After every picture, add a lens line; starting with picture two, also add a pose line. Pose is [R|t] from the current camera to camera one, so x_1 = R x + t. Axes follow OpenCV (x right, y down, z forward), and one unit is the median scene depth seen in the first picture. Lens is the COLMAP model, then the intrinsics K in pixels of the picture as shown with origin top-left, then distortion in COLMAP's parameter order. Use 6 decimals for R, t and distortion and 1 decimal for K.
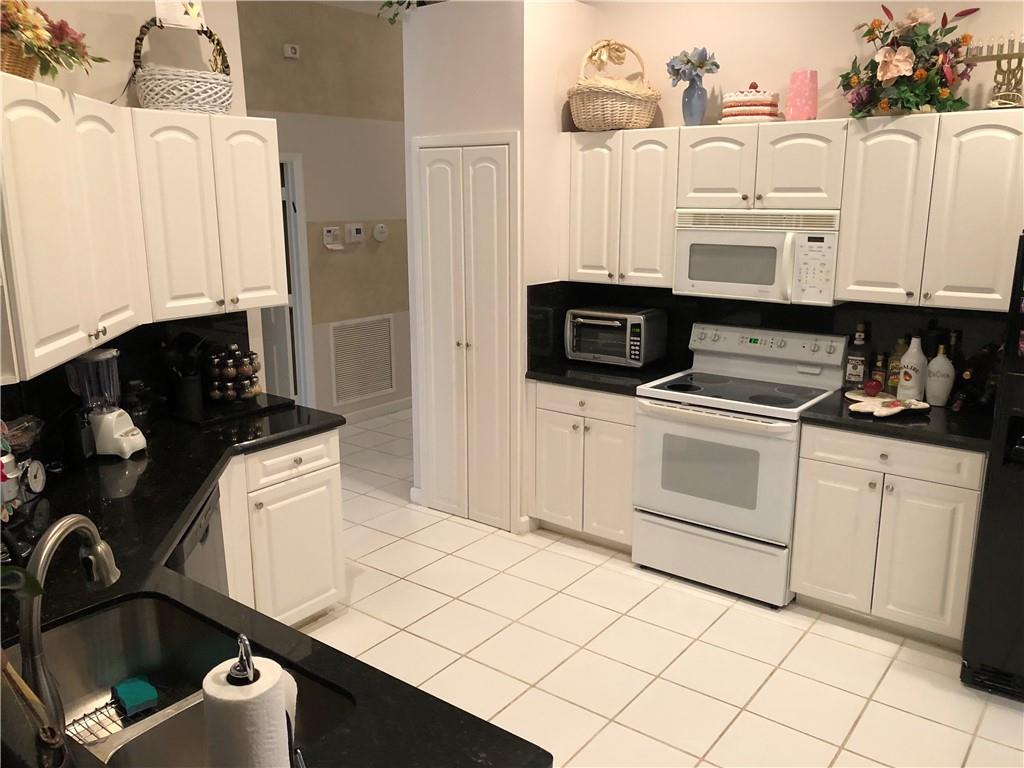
lens RADIAL K [[845.3, 0, 512.0], [0, 845.3, 384.0], [0, 0, 1]] dist [0.004763, 0.009239]
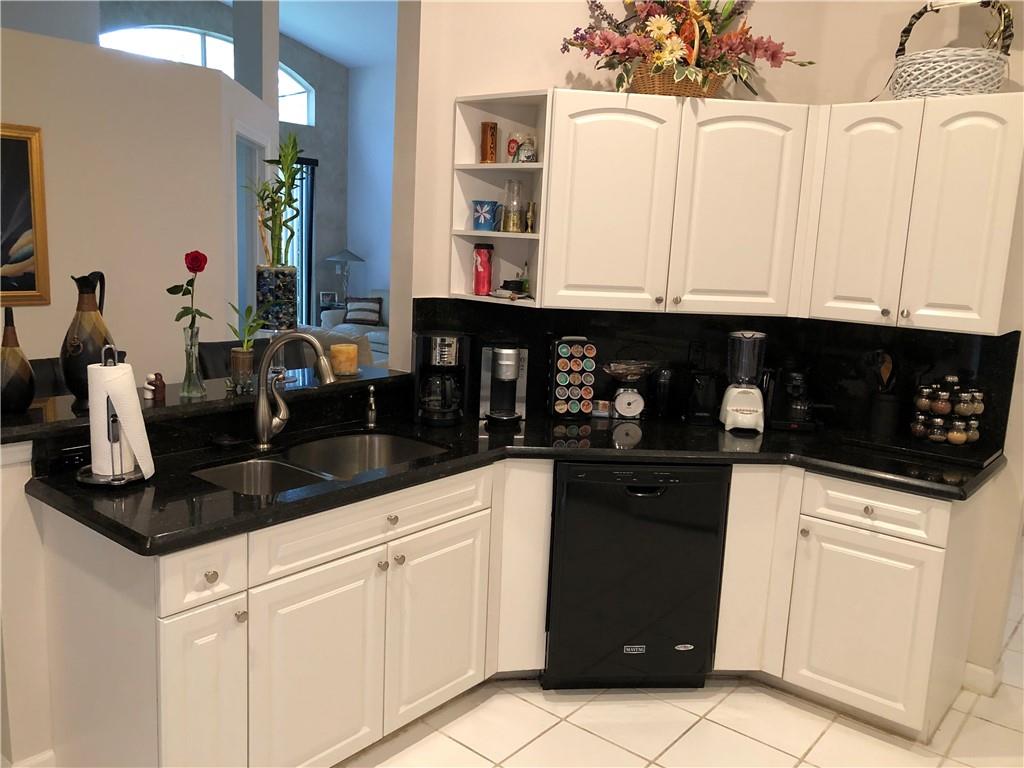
lens RADIAL K [[845.3, 0, 512.0], [0, 845.3, 384.0], [0, 0, 1]] dist [0.004763, 0.009239]
pose [[-0.036135, 0.174967, -0.983911, 0.560984], [-0.270158, 0.946185, 0.178180, -0.079290], [0.962138, 0.272250, 0.013078, 0.648094]]
